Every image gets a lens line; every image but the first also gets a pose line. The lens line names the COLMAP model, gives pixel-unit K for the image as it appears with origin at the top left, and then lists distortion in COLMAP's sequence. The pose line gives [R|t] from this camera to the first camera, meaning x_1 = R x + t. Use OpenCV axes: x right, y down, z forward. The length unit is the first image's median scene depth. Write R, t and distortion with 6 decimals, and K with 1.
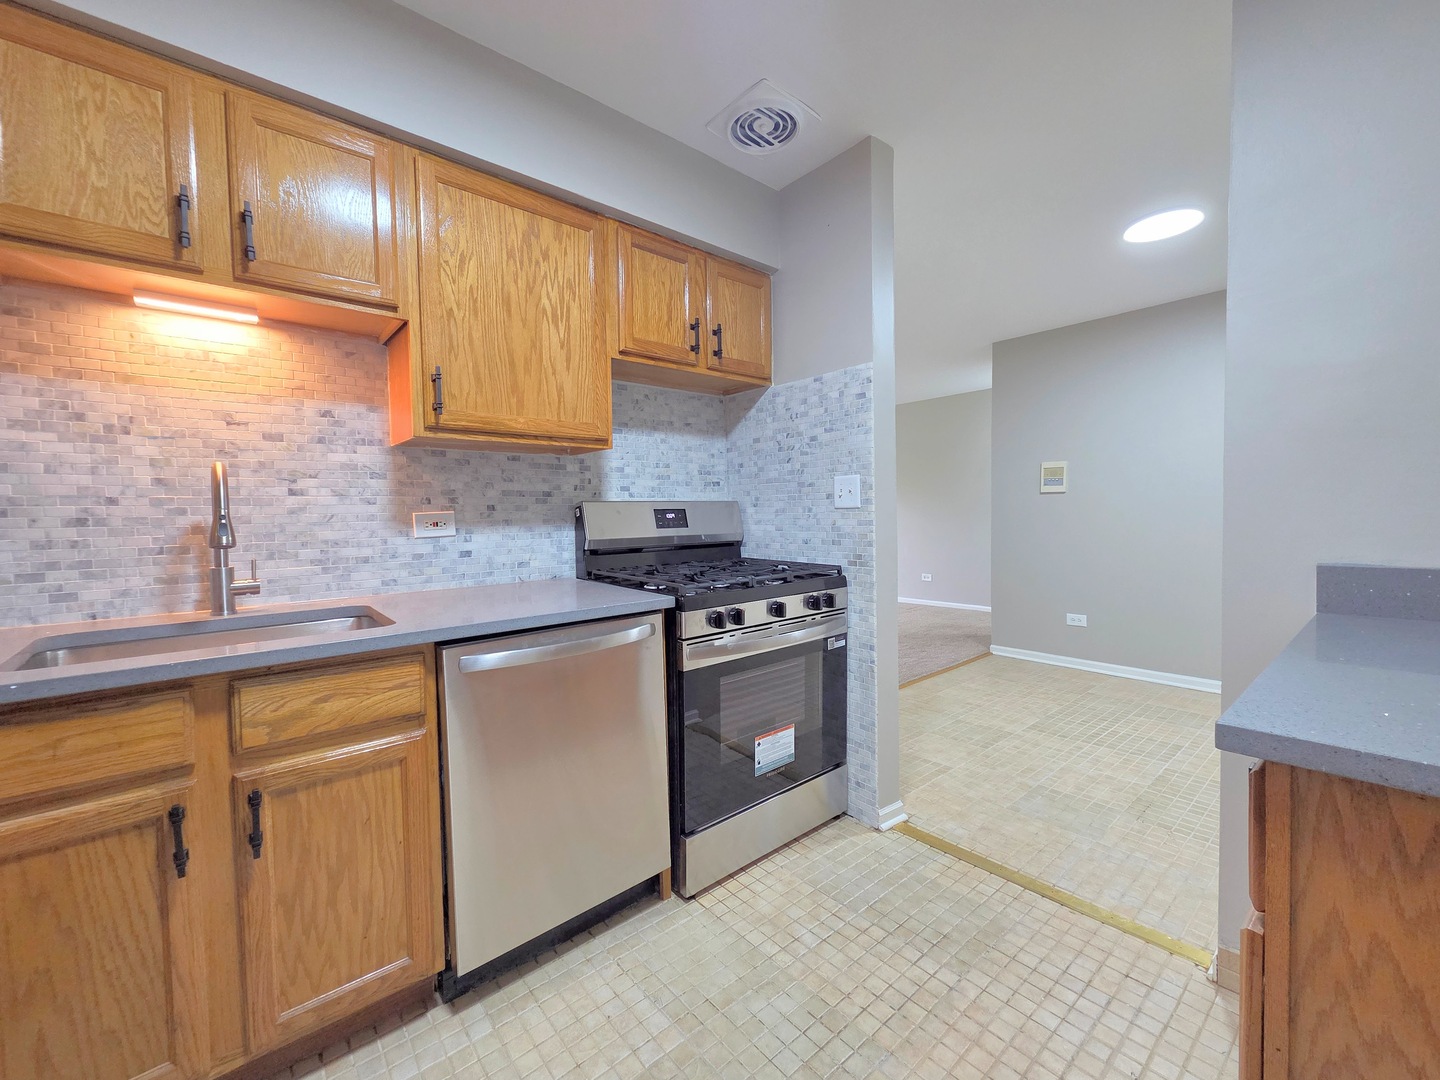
lens RADIAL K [[587.9, 0, 715.7], [0, 587.9, 537.7], [0, 0, 1]] dist [0.006061, -0.001203]
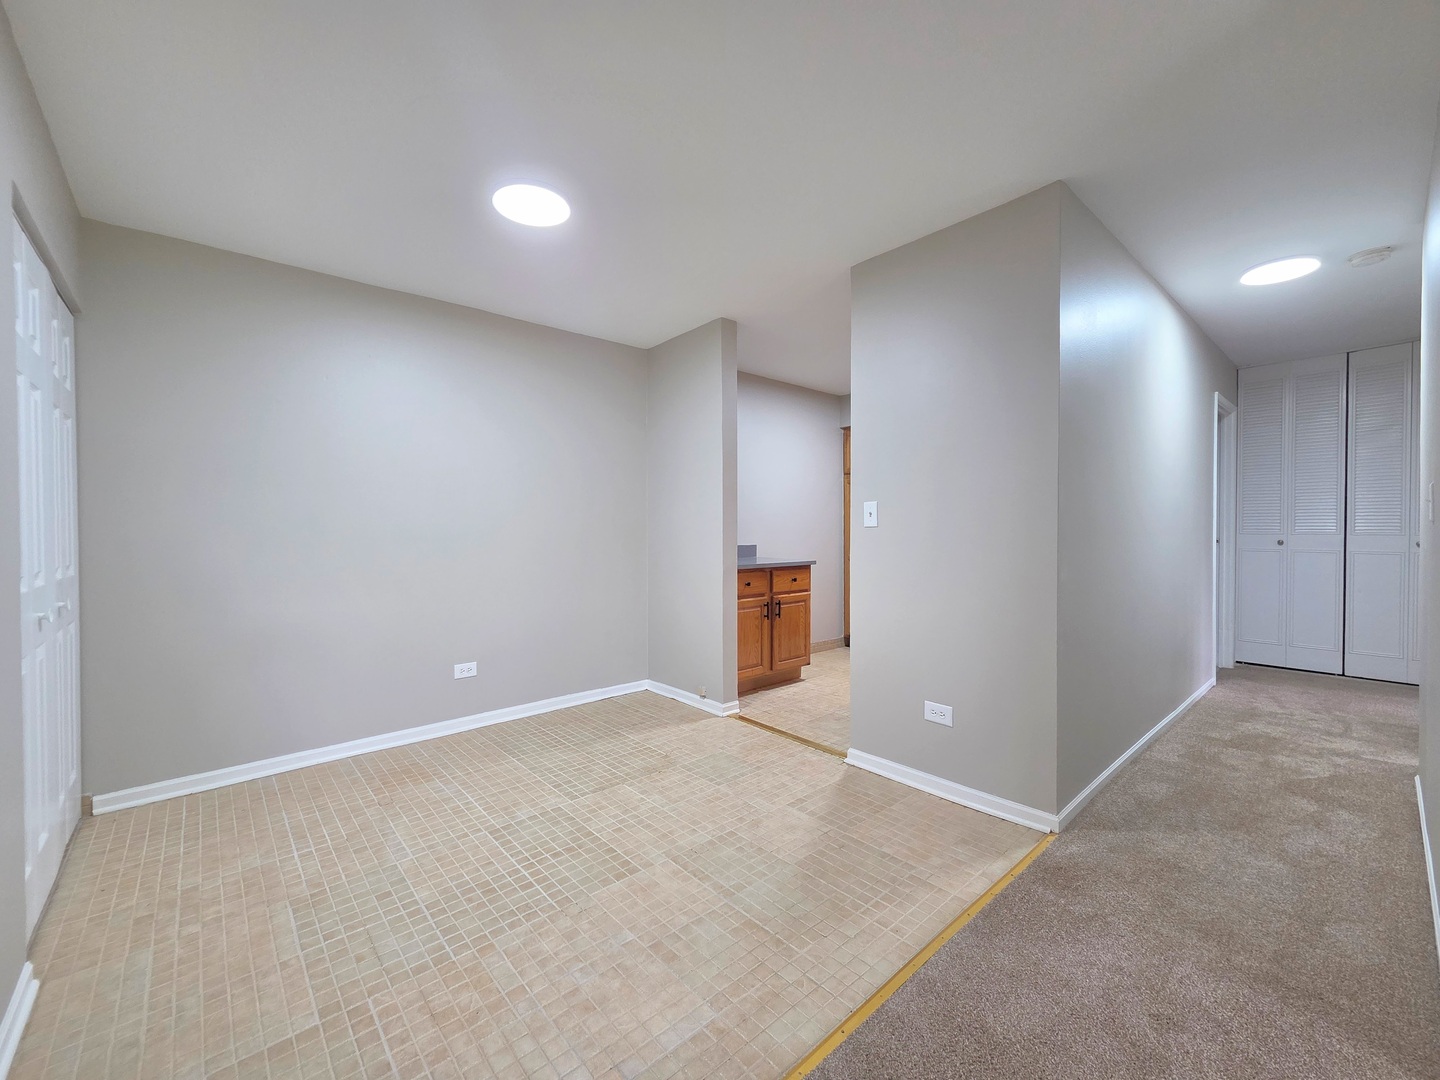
lens RADIAL K [[587.9, 0, 715.7], [0, 587.9, 537.7], [0, 0, 1]] dist [0.006061, -0.001203]
pose [[-0.999489, 0.023023, -0.022159, 0.654785], [0.021753, 0.998197, 0.055944, -0.110970], [0.023407, 0.055433, -0.998188, 2.369646]]
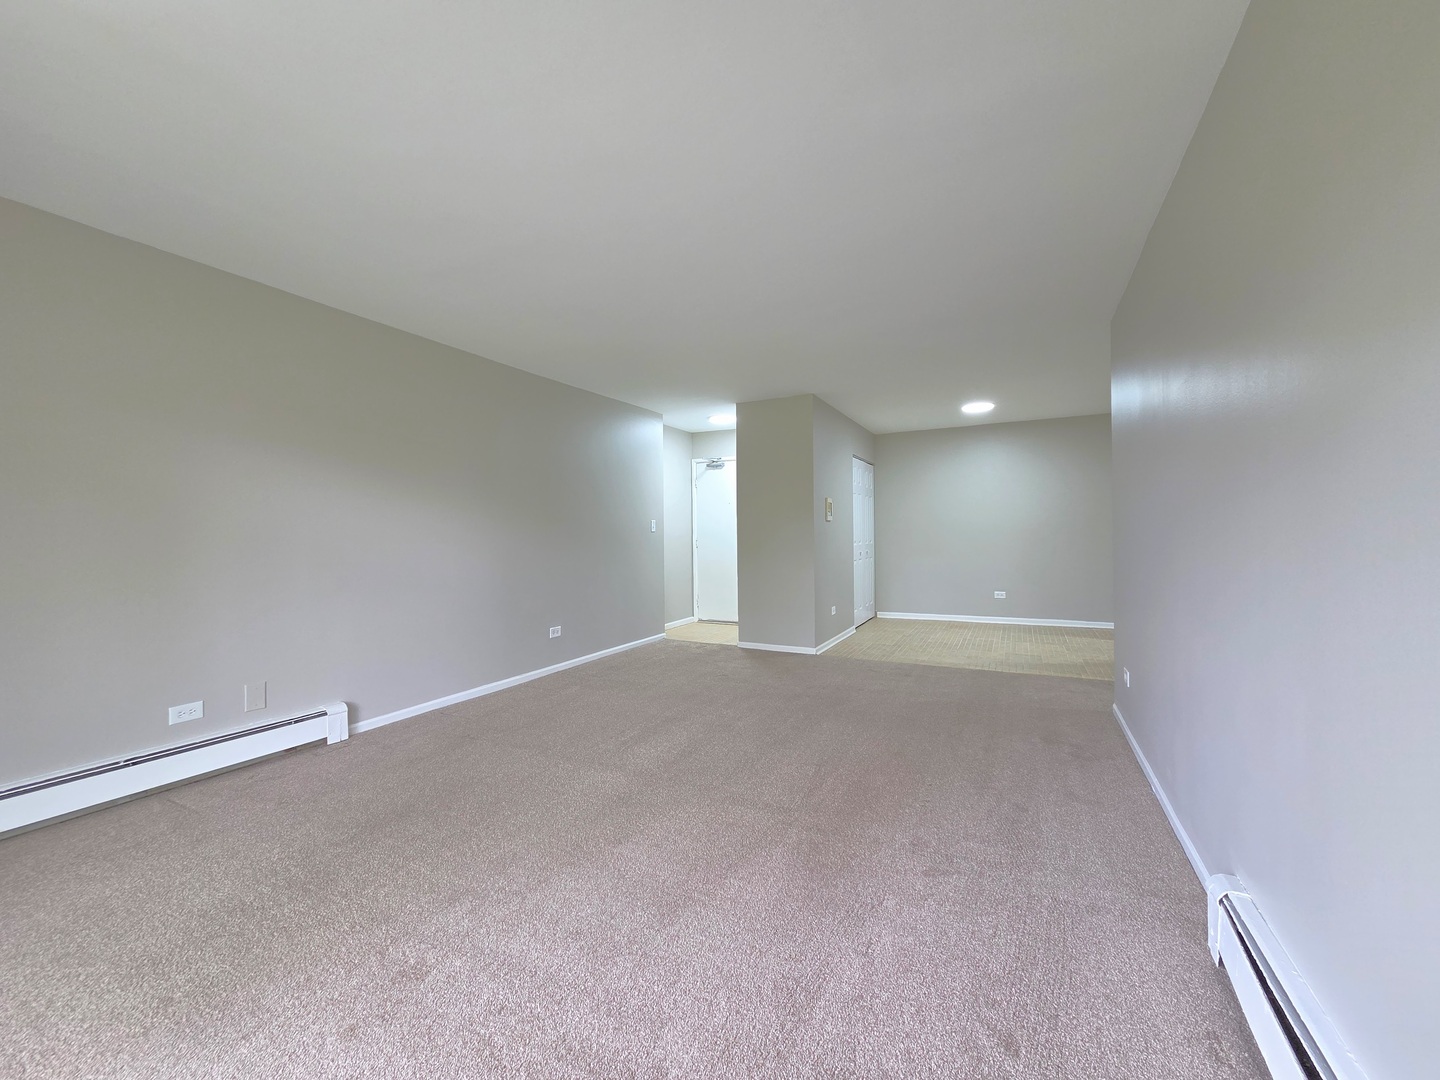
lens RADIAL K [[591.3, 0, 715.1], [0, 591.3, 541.4], [0, 0, 1]] dist [0.002434, 0.000381]
pose [[-0.387170, 0.008002, 0.921974, -1.194065], [0.057974, 0.998195, 0.015682, -0.133912], [-0.920184, 0.059522, -0.386935, 3.581553]]
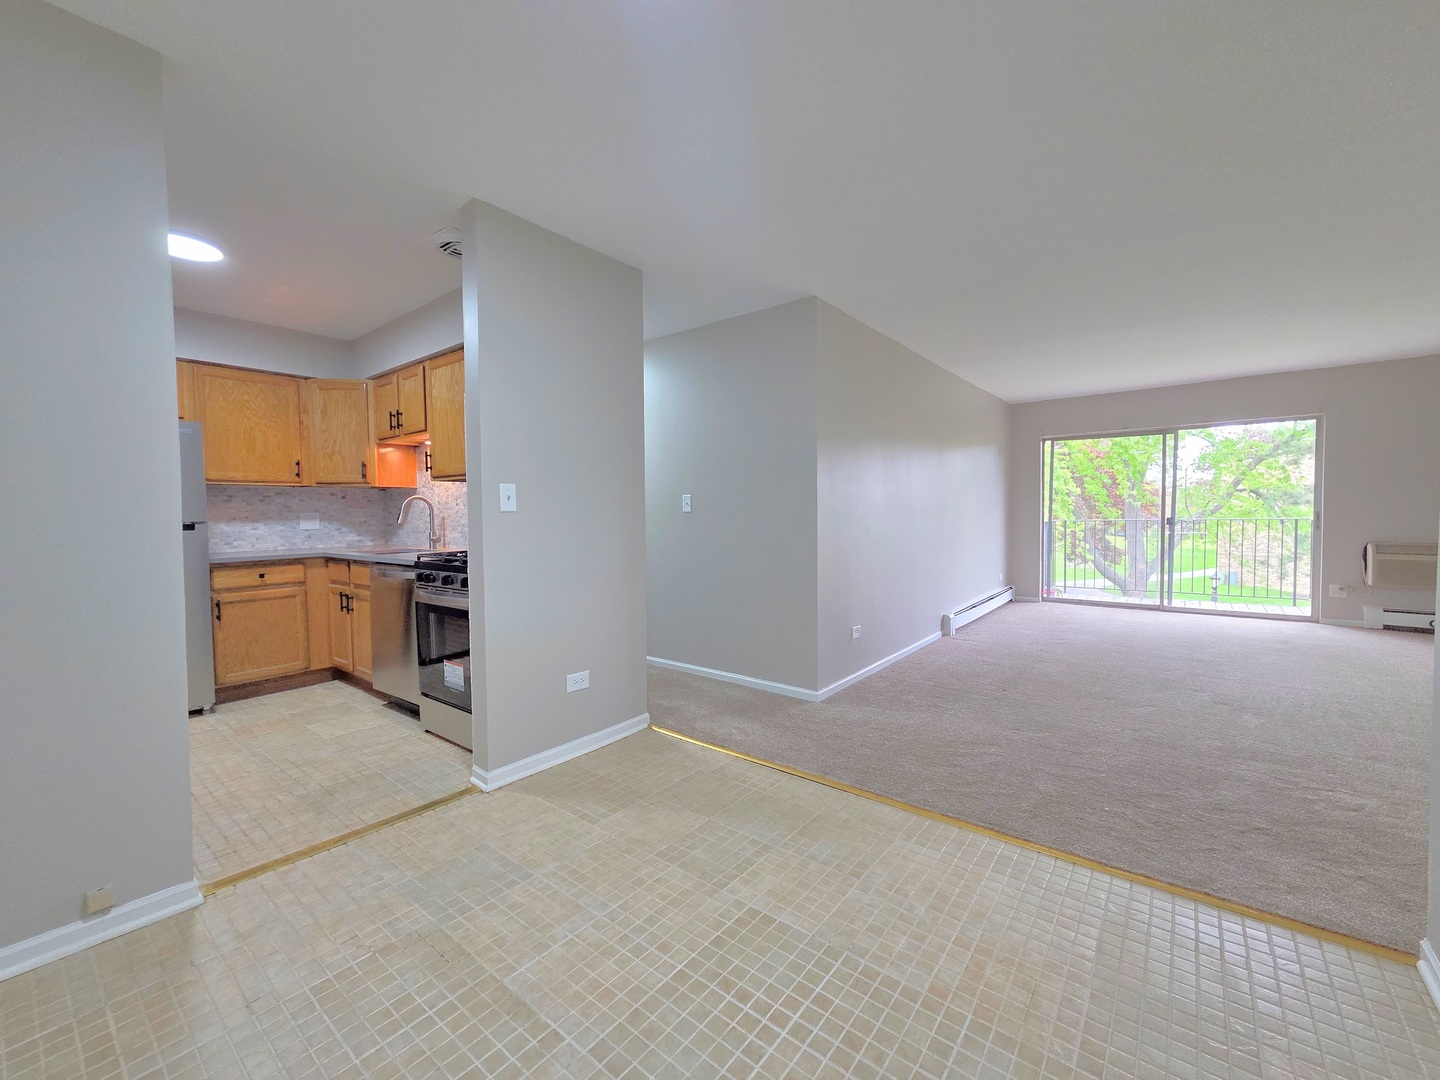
lens RADIAL K [[587.9, 0, 715.7], [0, 587.9, 537.7], [0, 0, 1]] dist [0.006061, -0.001203]
pose [[0.194865, 0.052947, -0.979400, 1.524428], [-0.036875, 0.998231, 0.046628, -0.072586], [0.980137, 0.027030, 0.196473, 1.234575]]
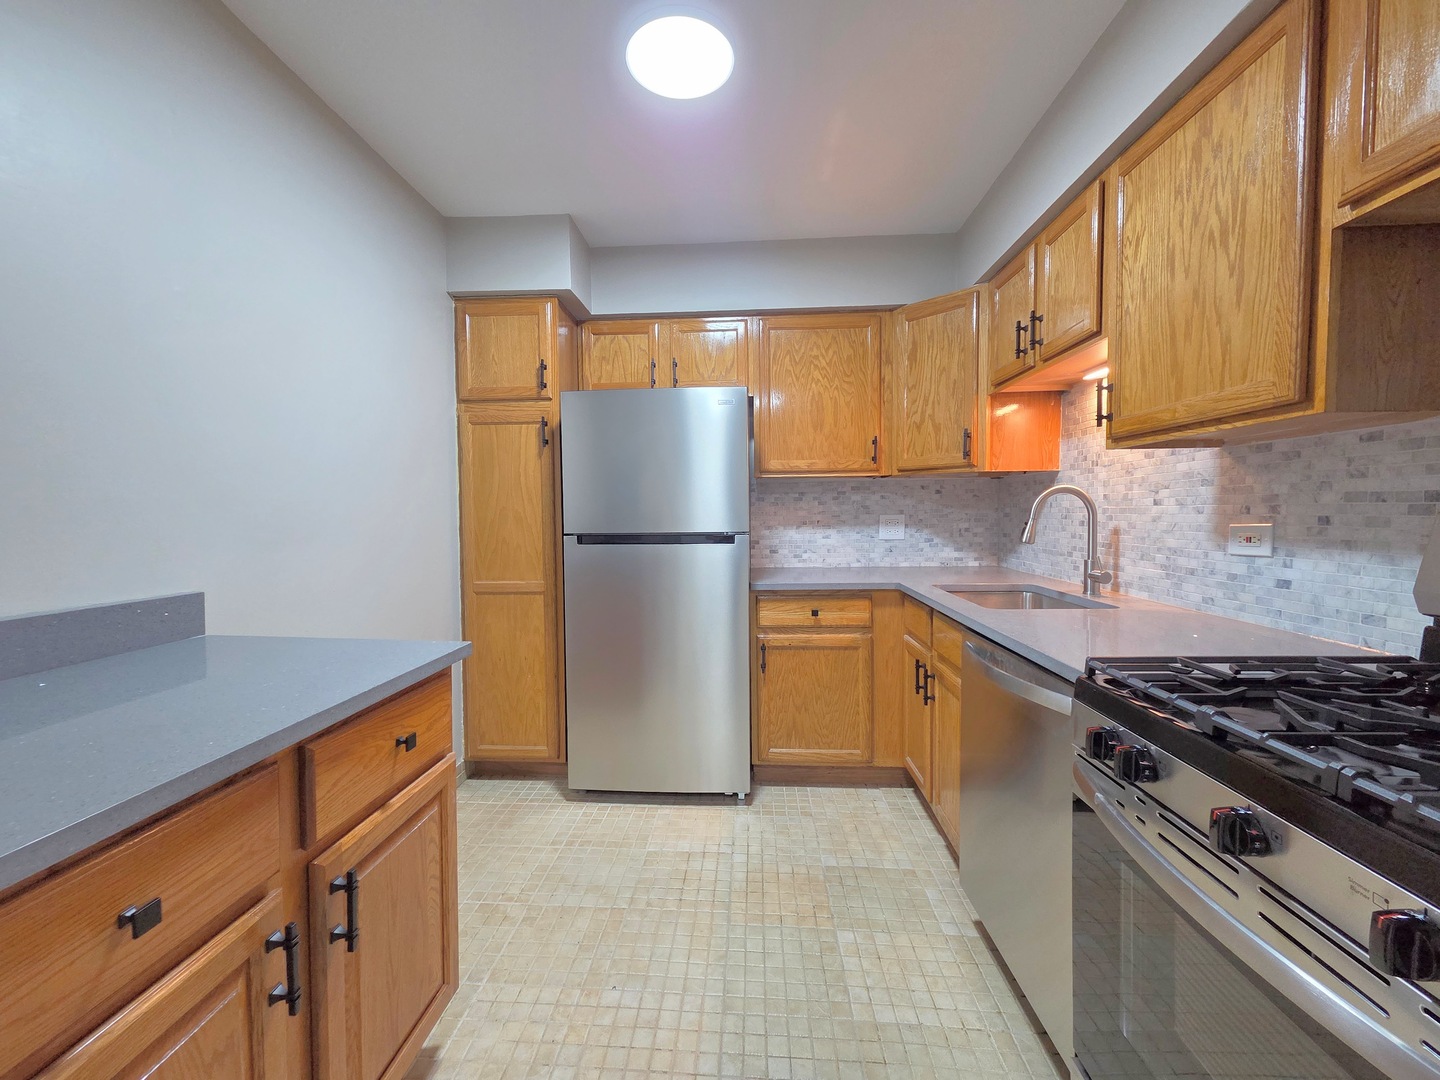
lens RADIAL K [[587.9, 0, 715.7], [0, 587.9, 537.7], [0, 0, 1]] dist [0.006061, -0.001203]
pose [[-0.690503, 0.052829, -0.721397, 0.518313], [-0.014829, 0.996086, 0.087138, -0.073749], [0.723177, 0.070866, -0.687017, 0.905451]]
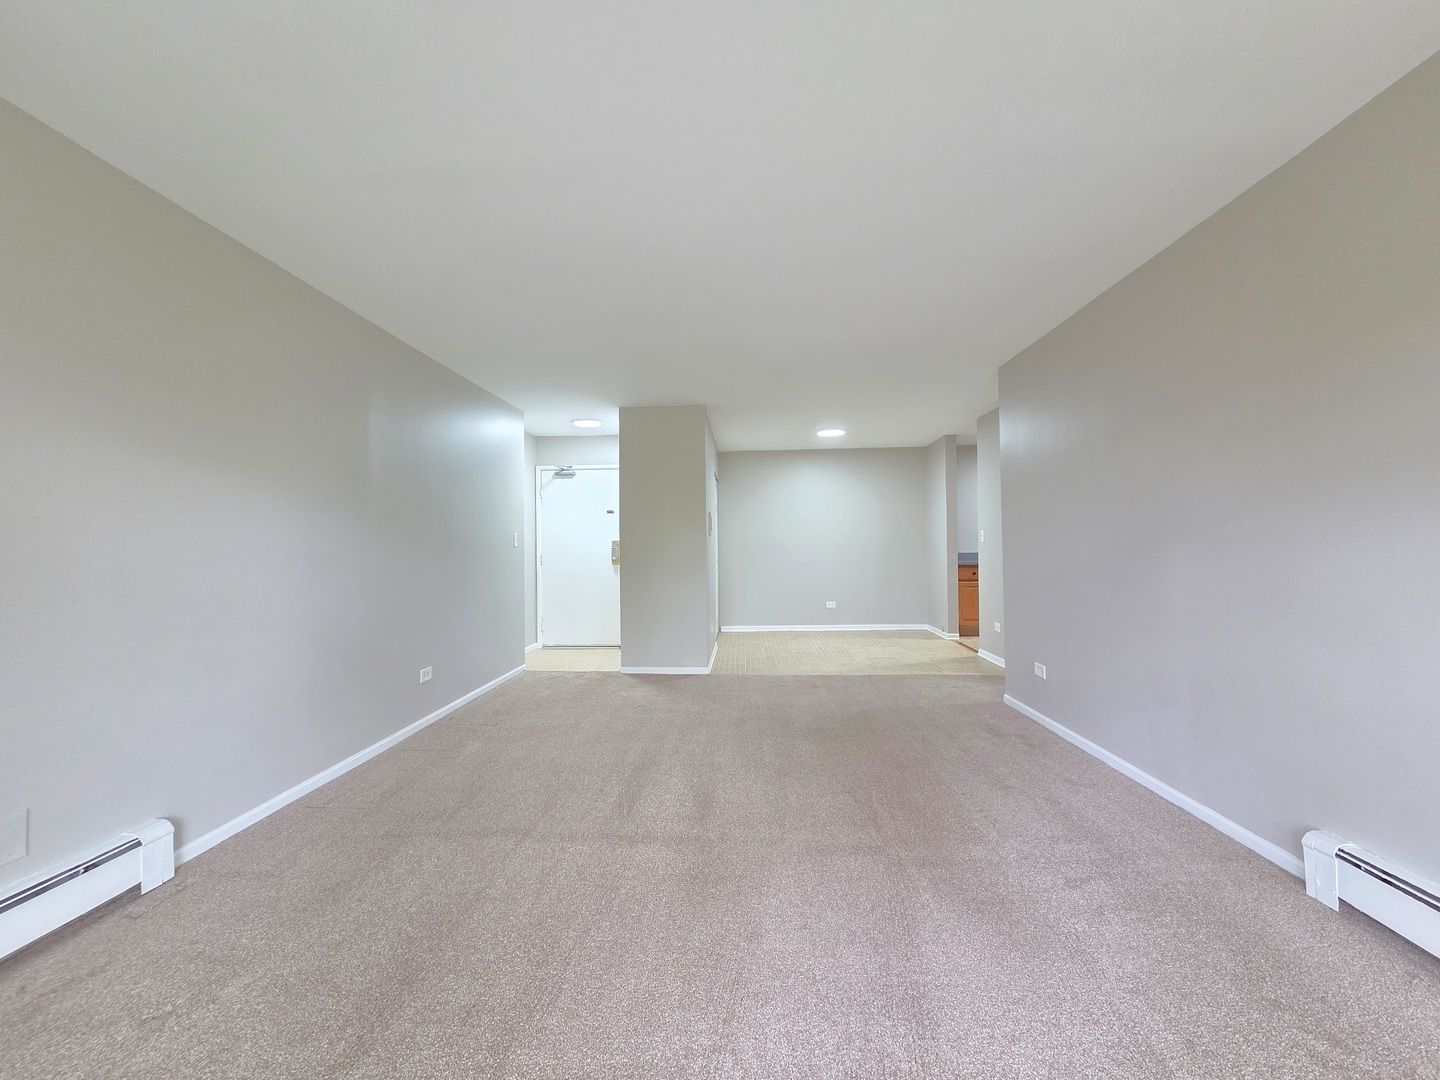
lens RADIAL K [[588.8, 0, 715.4], [0, 588.8, 538.0], [0, 0, 1]] dist [0.002320, -0.000235]
pose [[-0.730384, 0.034283, 0.682176, -0.710500], [0.053252, 0.998558, 0.006833, -0.162766], [-0.680958, 0.041318, -0.731156, 3.980173]]
